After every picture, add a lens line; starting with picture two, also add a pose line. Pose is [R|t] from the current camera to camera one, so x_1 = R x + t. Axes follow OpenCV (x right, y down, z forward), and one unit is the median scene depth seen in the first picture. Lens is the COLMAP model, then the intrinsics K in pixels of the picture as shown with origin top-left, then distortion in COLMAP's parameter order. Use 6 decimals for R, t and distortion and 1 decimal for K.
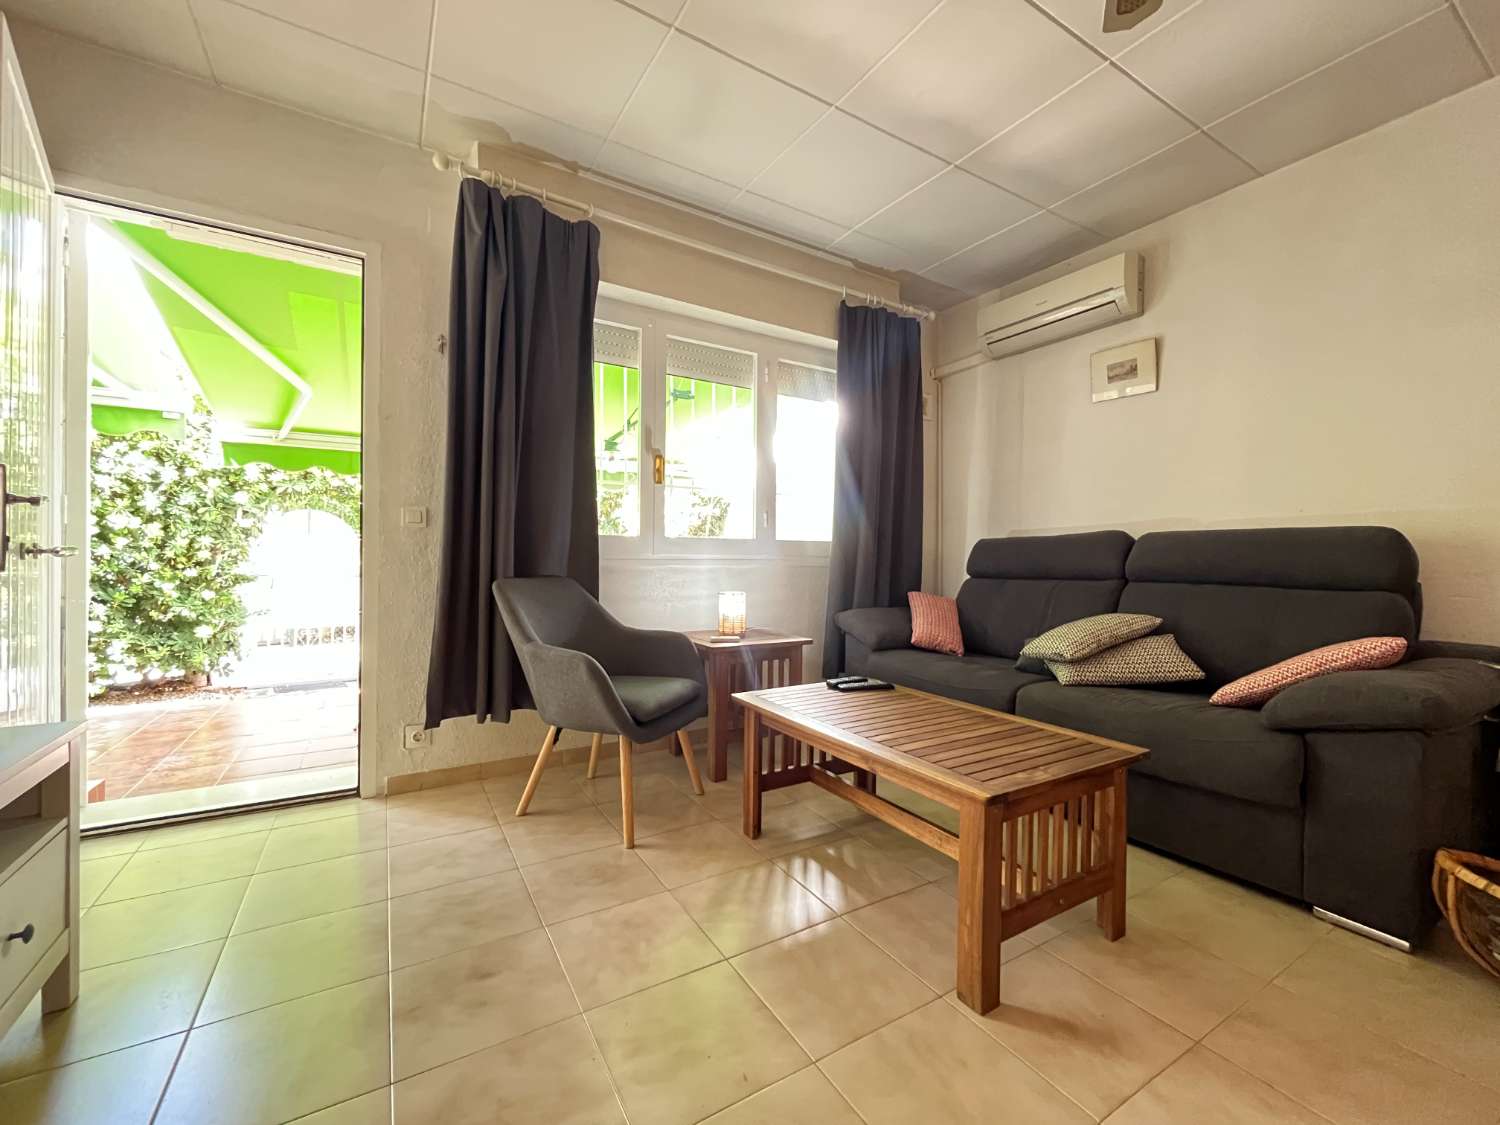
lens RADIAL K [[611.3, 0, 742.5], [0, 611.3, 560.1], [0, 0, 1]] dist [0.000232, -0.000439]
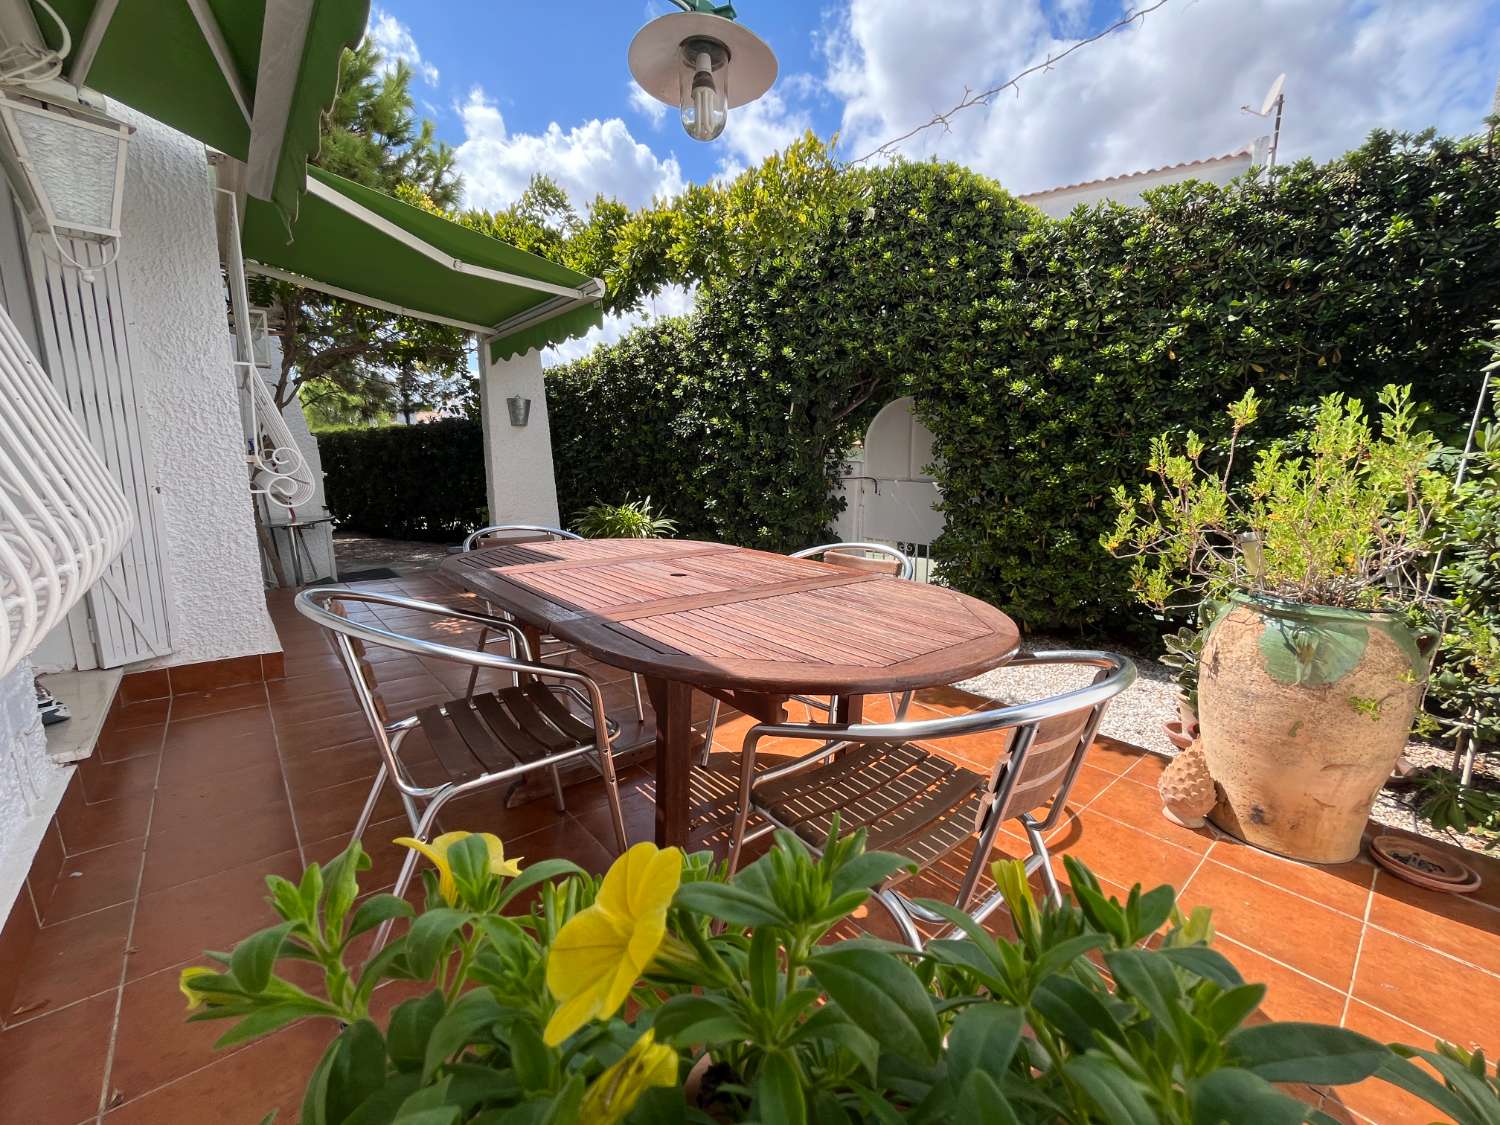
lens RADIAL K [[611.3, 0, 752.4], [0, 611.3, 559.5], [0, 0, 1]] dist [0.000232, -0.000439]
pose [[0.169730, 0.153412, -0.973476, 0.144739], [-0.013273, 0.988075, 0.153399, 0.017358], [0.985401, -0.013115, 0.169743, 1.526556]]
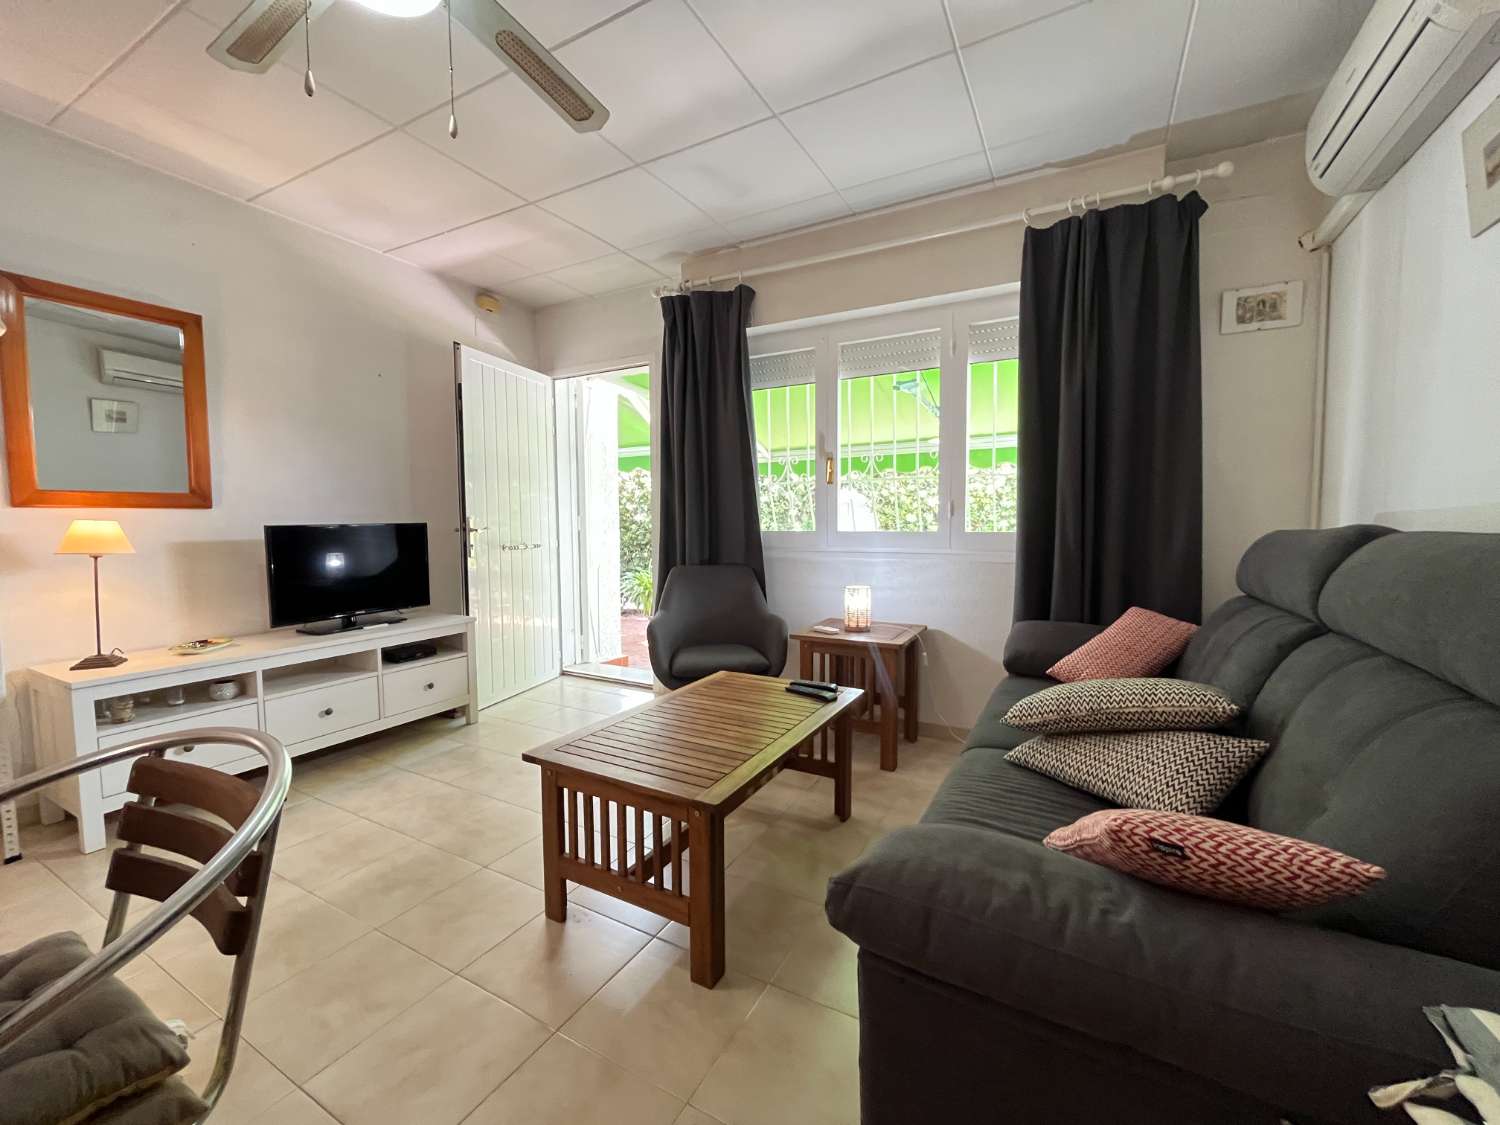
lens RADIAL K [[611.3, 0, 749.9], [0, 611.3, 557.8], [0, 0, 1]] dist [0.000232, -0.000439]
pose [[0.504996, 0.040426, -0.862175, 0.778869], [0.004852, 0.998754, 0.049672, -0.048366], [0.863108, -0.029268, 0.504170, 0.326510]]
